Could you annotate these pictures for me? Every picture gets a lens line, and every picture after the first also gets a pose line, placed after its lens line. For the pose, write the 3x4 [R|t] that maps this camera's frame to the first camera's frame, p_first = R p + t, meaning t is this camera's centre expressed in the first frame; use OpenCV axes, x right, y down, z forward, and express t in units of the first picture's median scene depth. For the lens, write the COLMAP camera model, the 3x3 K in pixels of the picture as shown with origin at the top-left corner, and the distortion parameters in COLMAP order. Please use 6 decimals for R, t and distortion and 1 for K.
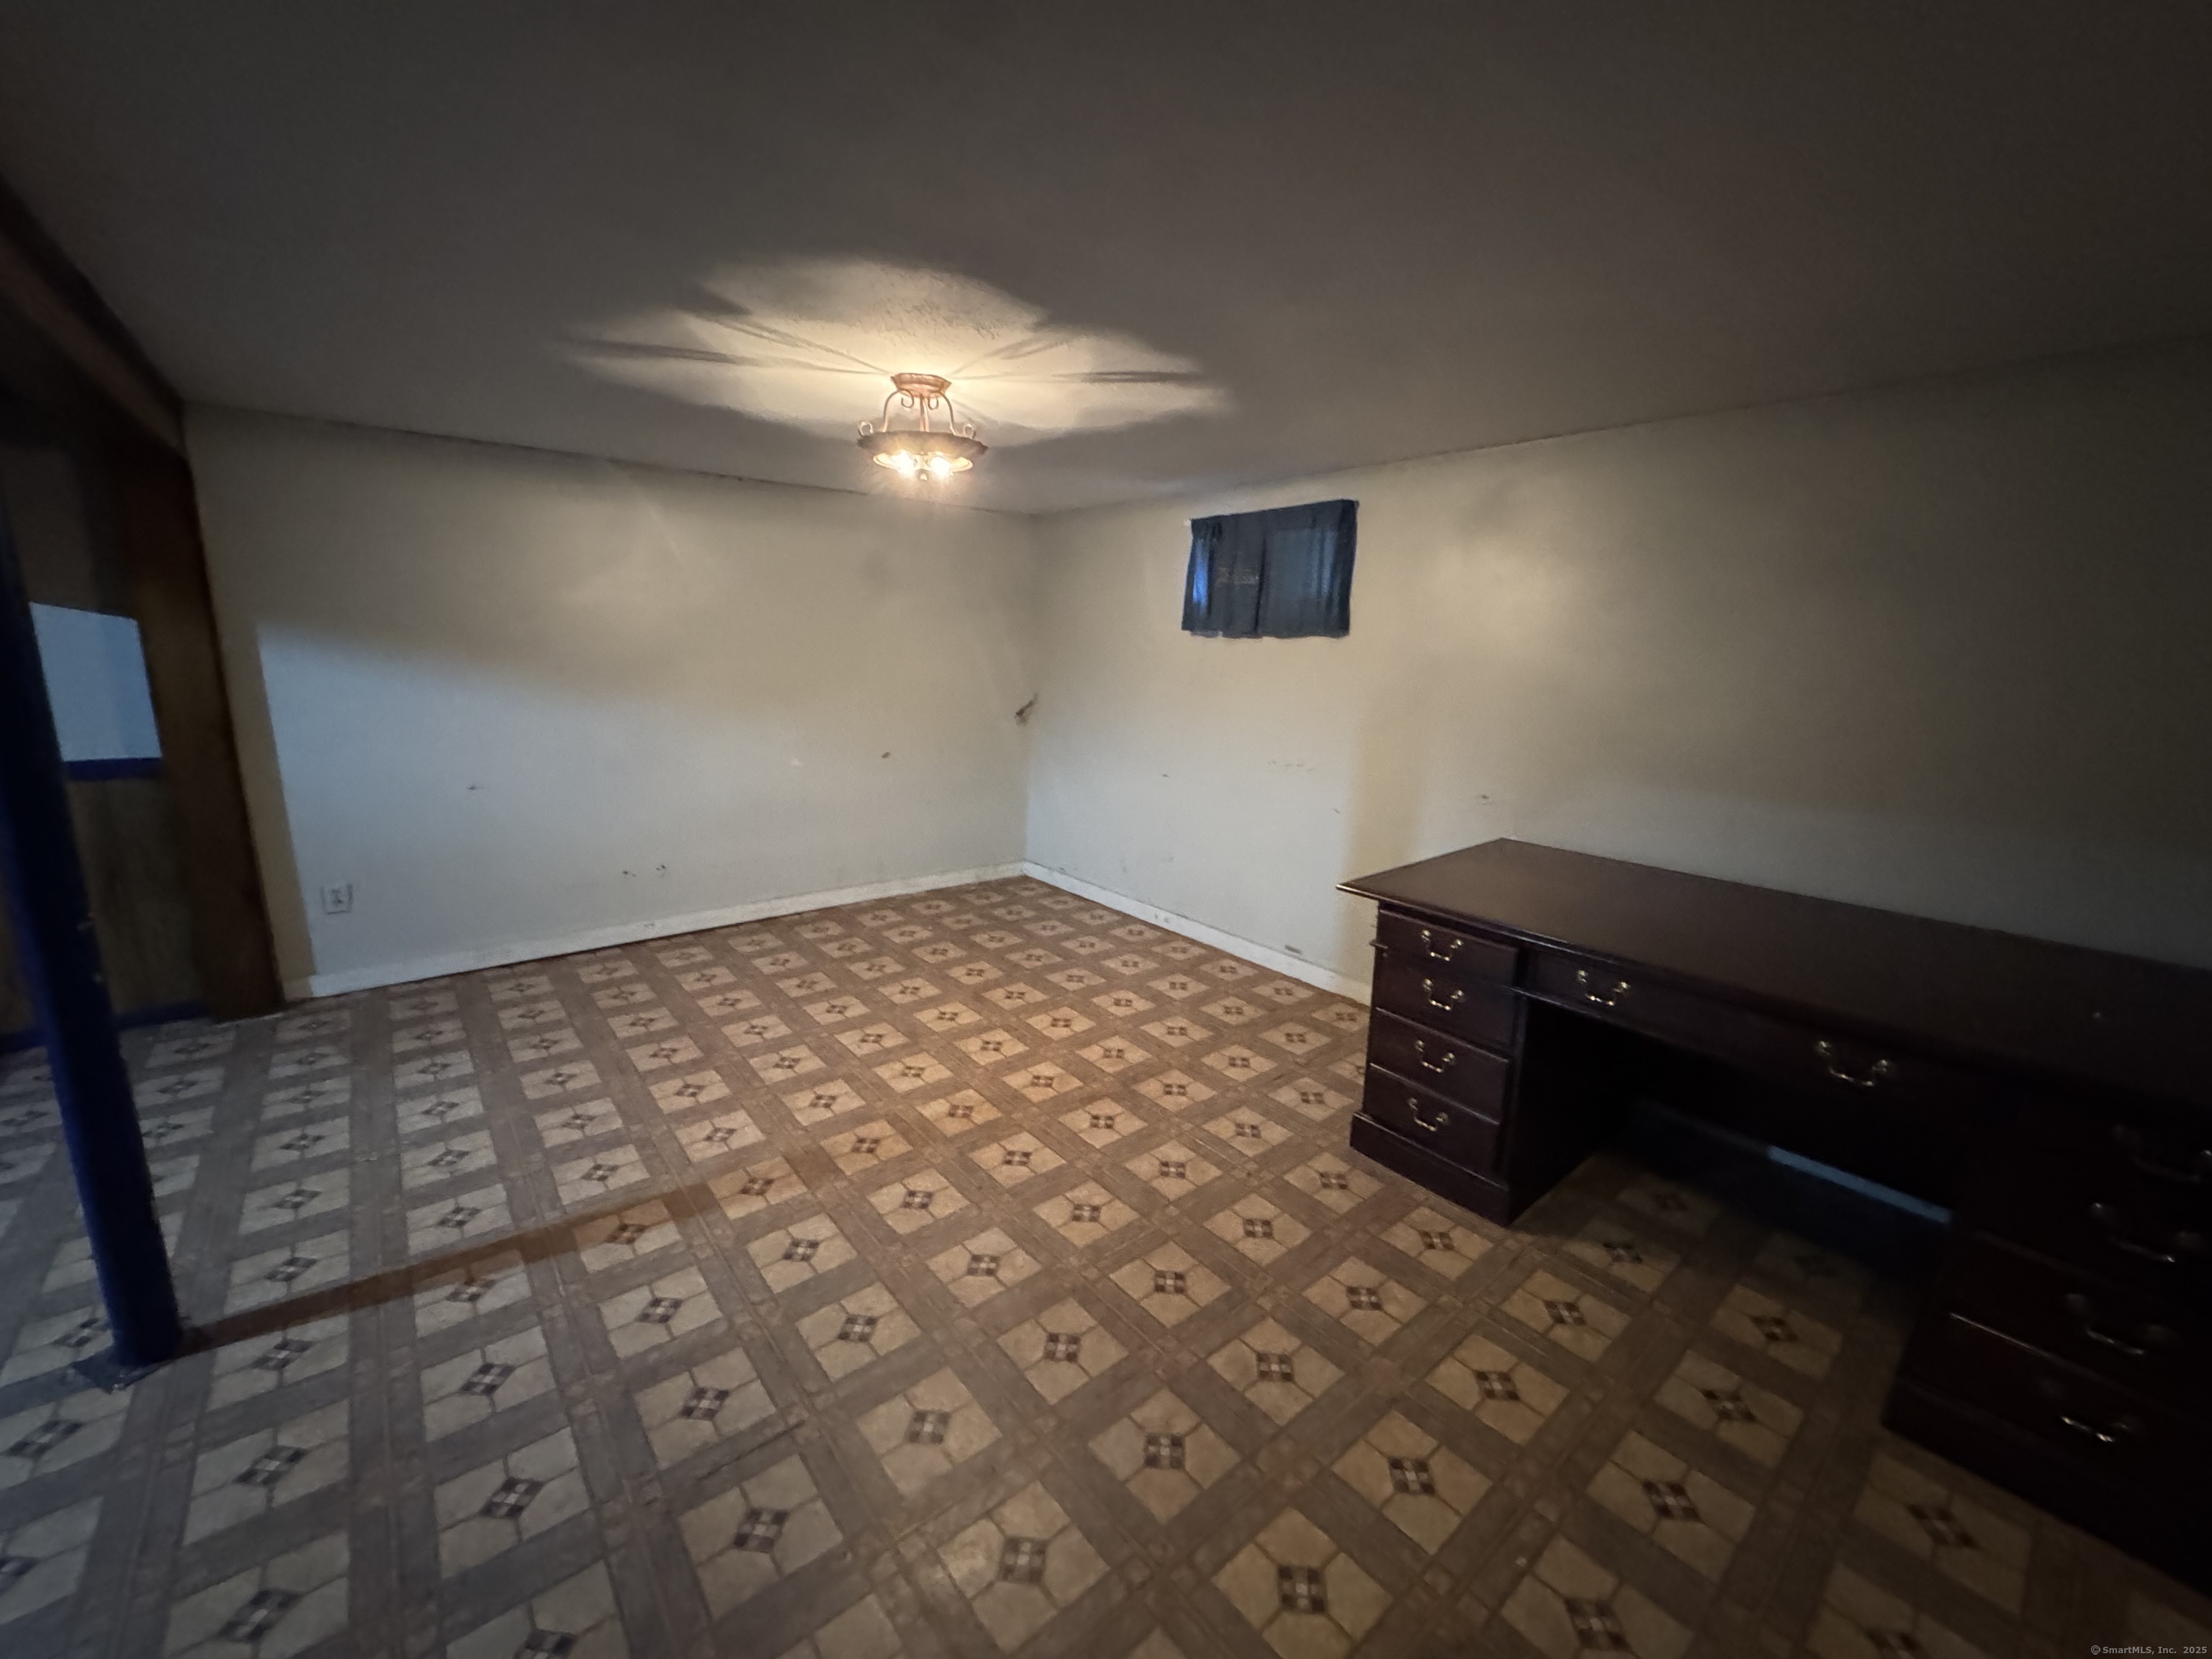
lens RADIAL K [[884.0, 0, 1104.7], [0, 884.0, 827.8], [0, 0, 1]] dist [-0.001746, -0.000481]
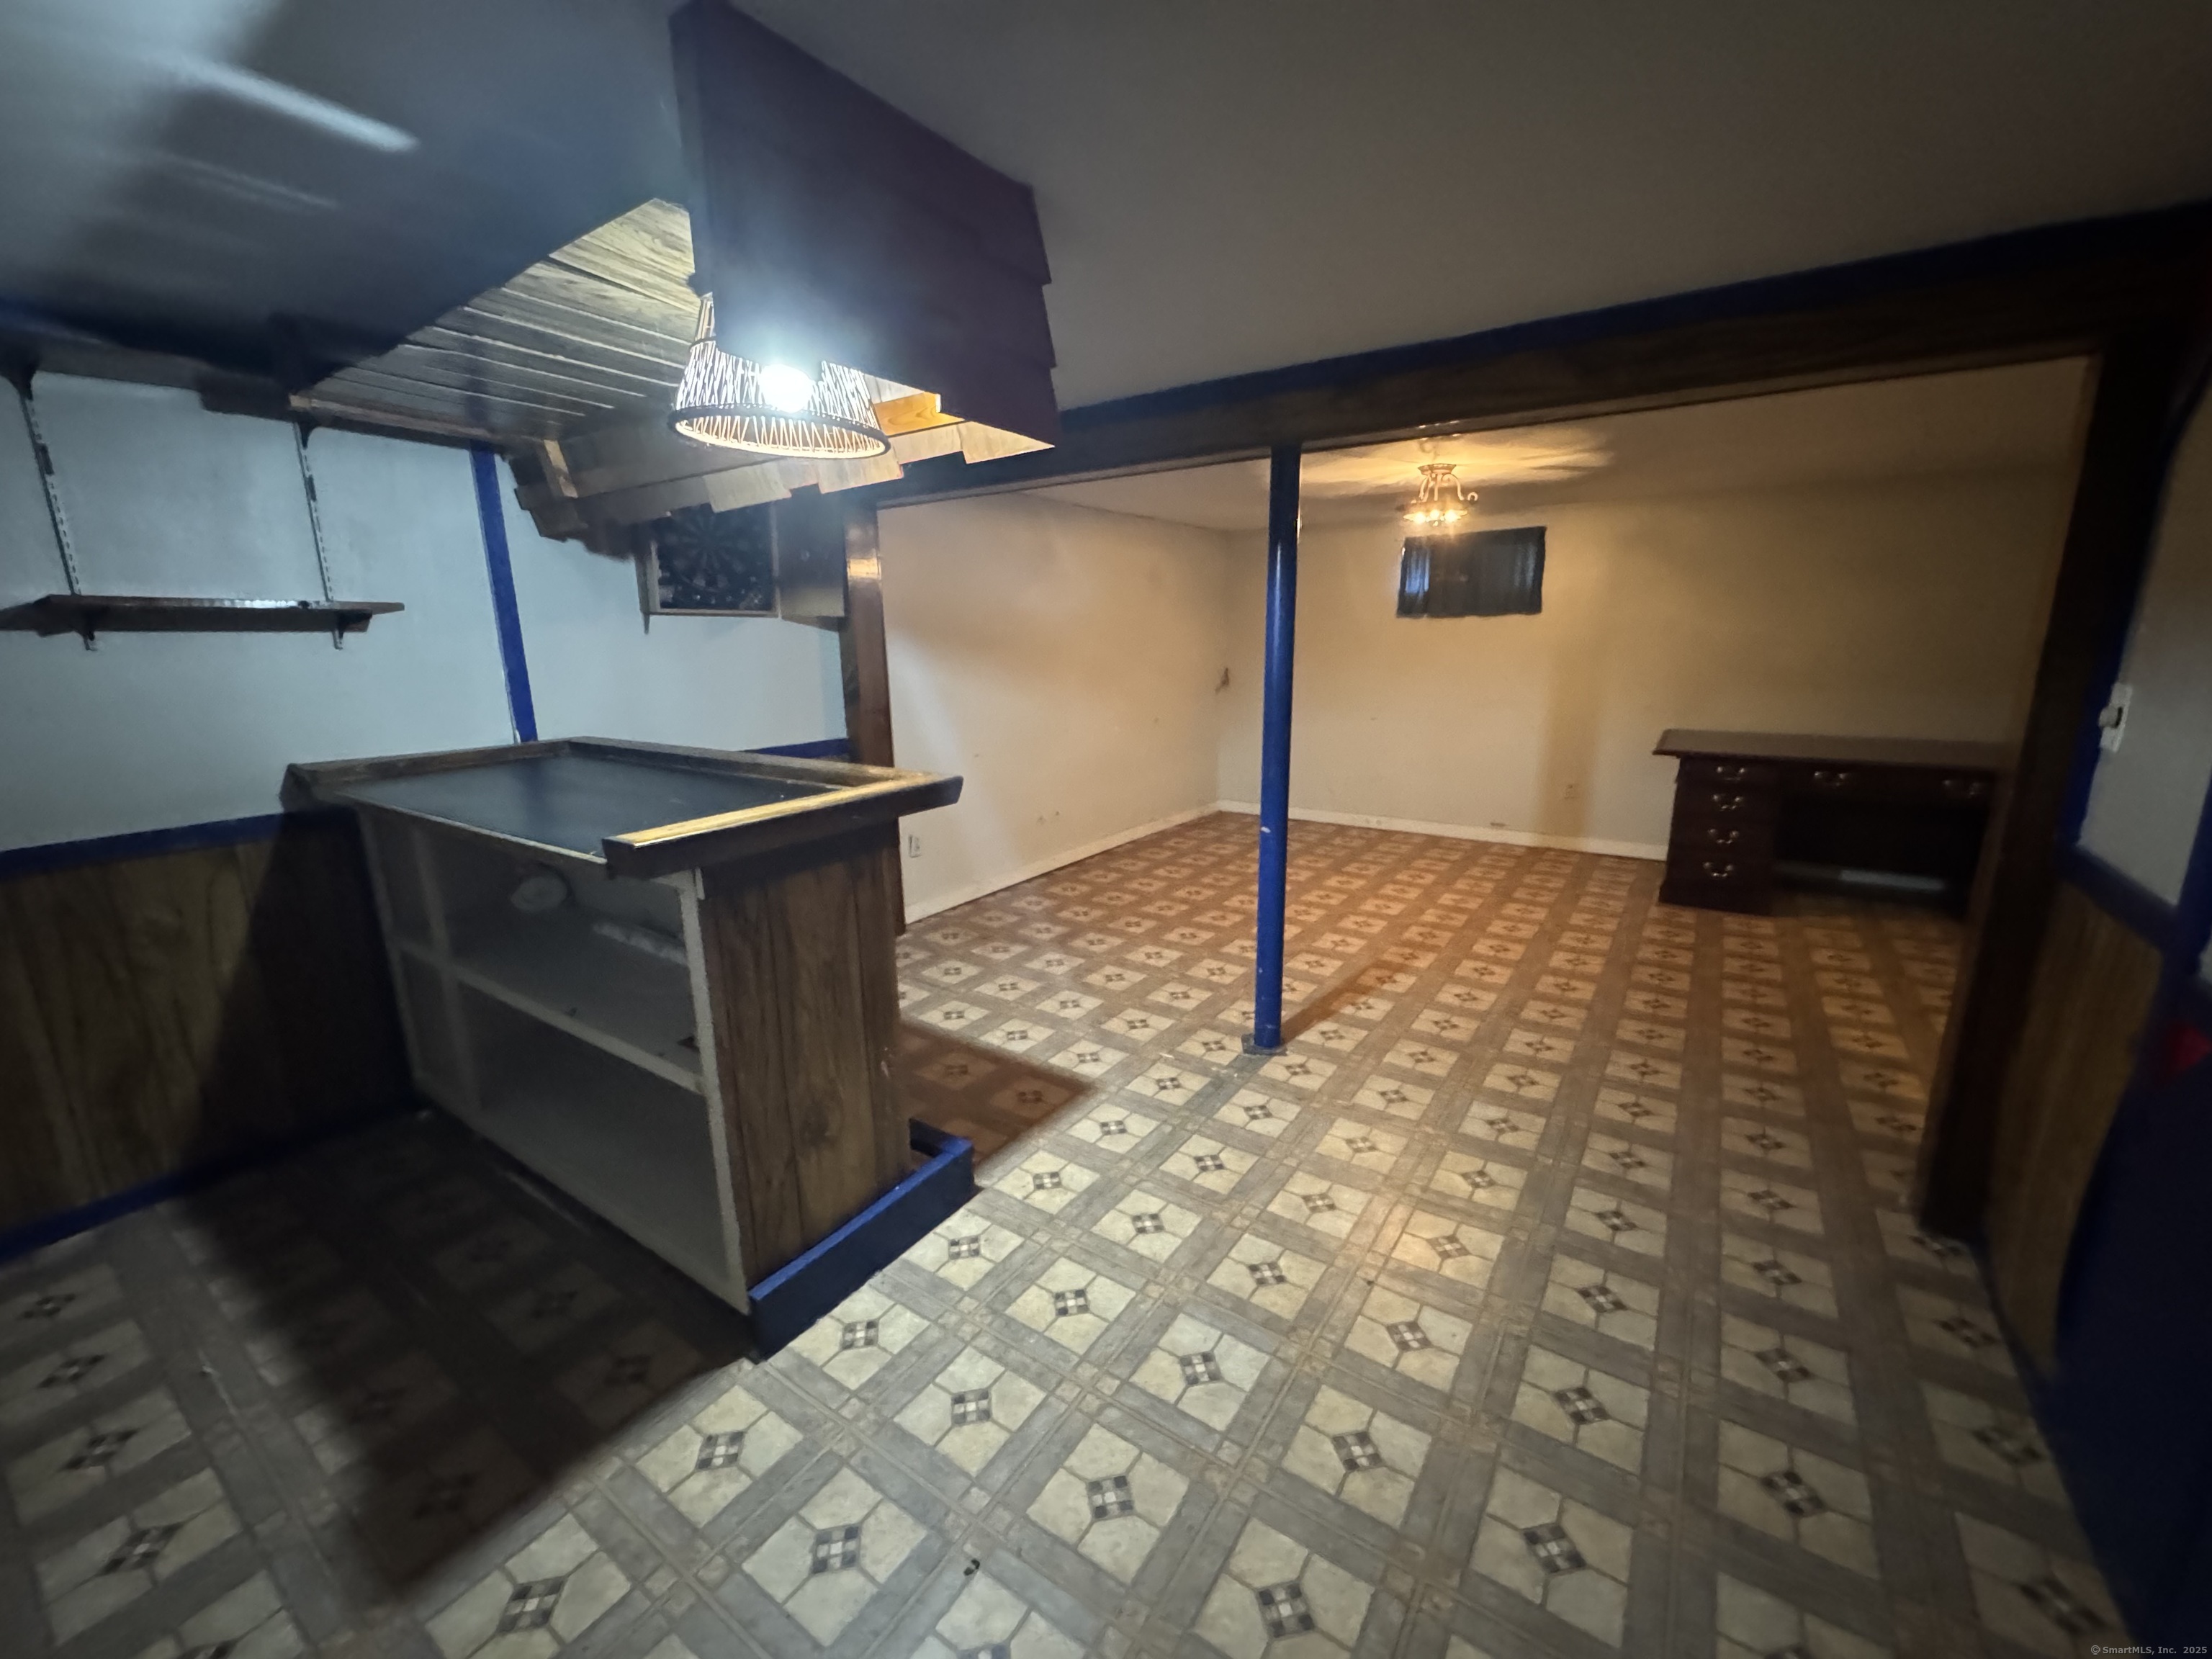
lens RADIAL K [[884.0, 0, 1103.9], [0, 884.0, 829.5], [0, 0, 1]] dist [-0.001746, -0.000481]
pose [[0.959903, -0.099535, 0.262066, -1.113706], [0.097140, 0.995025, 0.022113, 0.064823], [-0.262963, 0.004231, 0.964797, -0.366008]]
